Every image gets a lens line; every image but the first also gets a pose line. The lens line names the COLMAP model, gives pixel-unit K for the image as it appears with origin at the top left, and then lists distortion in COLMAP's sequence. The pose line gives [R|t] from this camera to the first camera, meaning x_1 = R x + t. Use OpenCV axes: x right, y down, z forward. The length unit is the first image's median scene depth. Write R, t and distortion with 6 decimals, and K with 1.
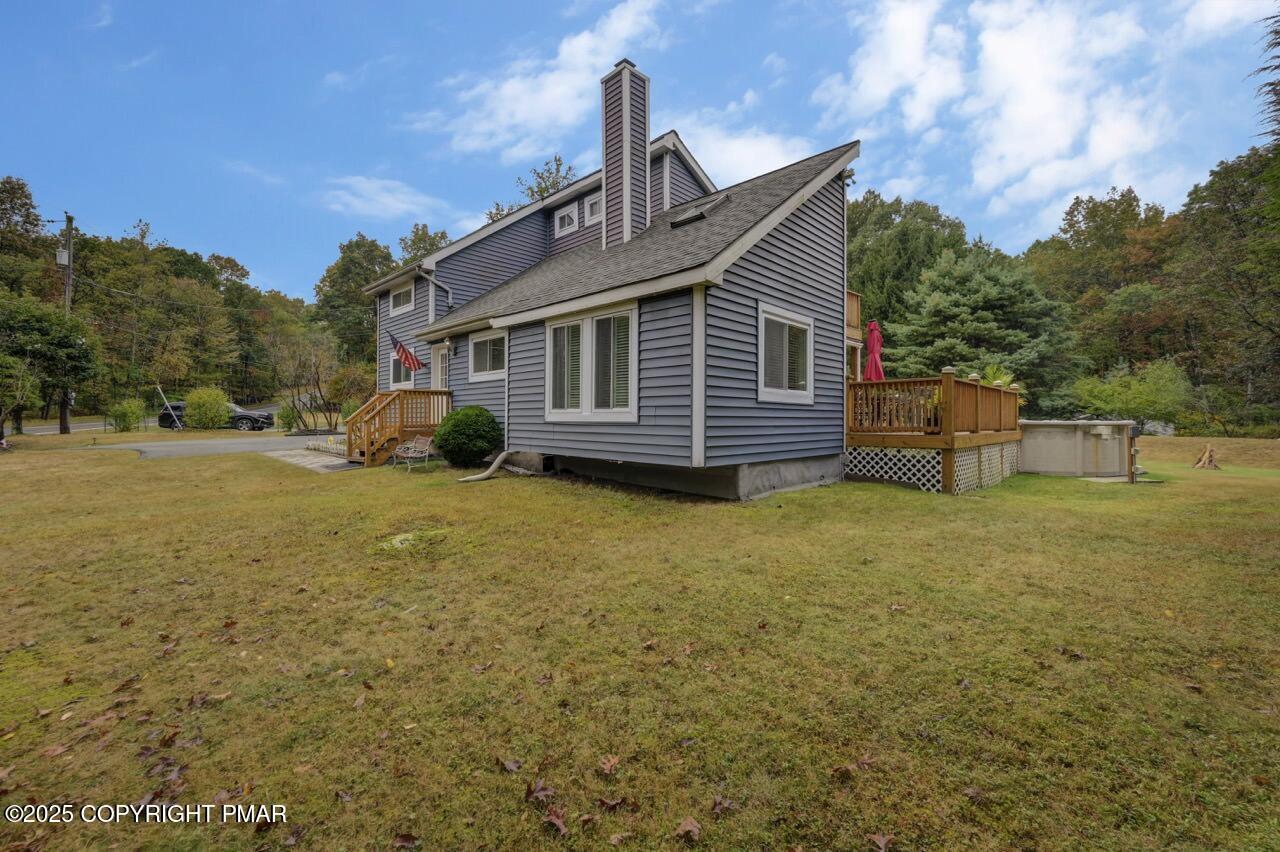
lens RADIAL K [[505.2, 0, 642.3], [0, 505.2, 422.4], [0, 0, 1]] dist [0.002634, -0.000030]
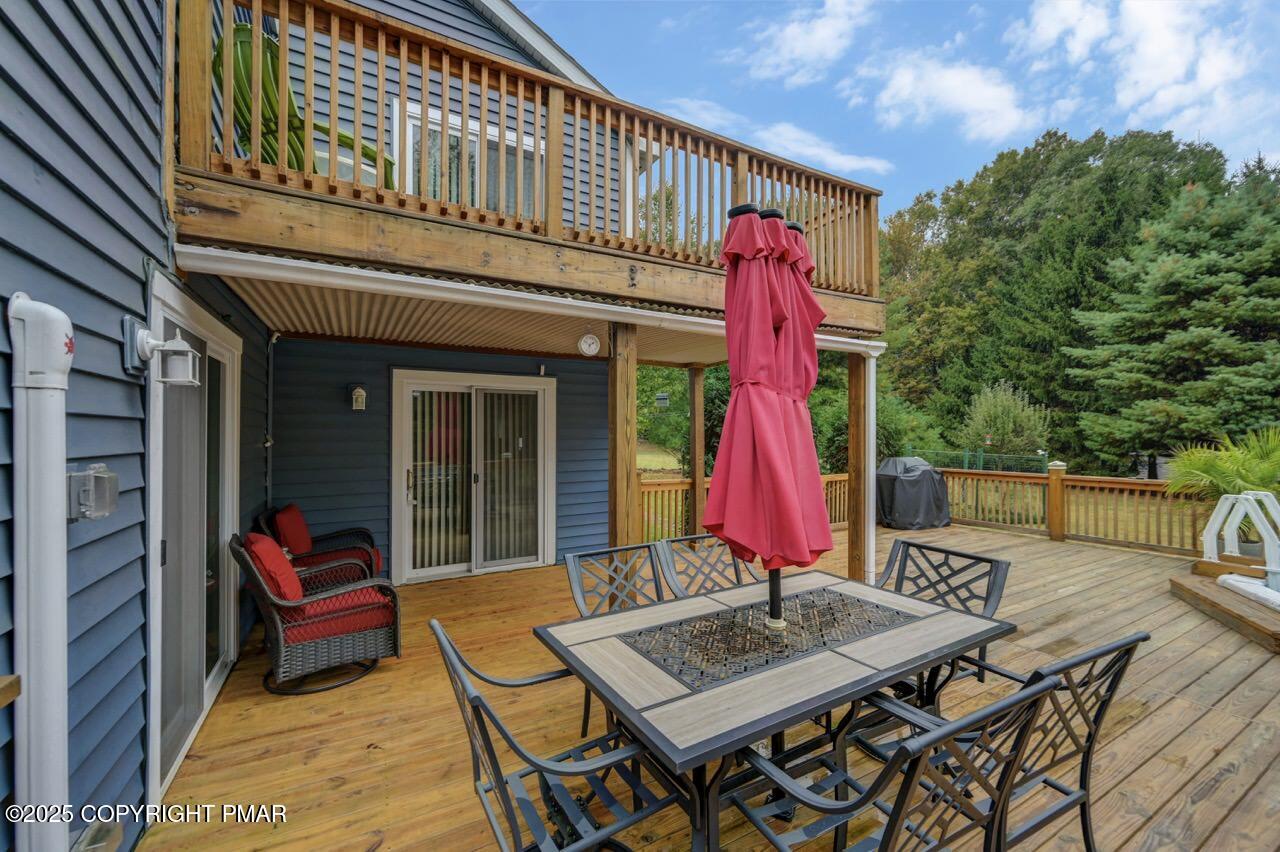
lens RADIAL K [[505.2, 0, 641.1], [0, 505.2, 430.0], [0, 0, 1]] dist [0.002634, -0.000030]
pose [[0.960505, -0.000675, -0.278260, 0.127891], [-0.003198, 0.999904, -0.013462, -0.031696], [0.278243, 0.013821, 0.960411, 0.219450]]
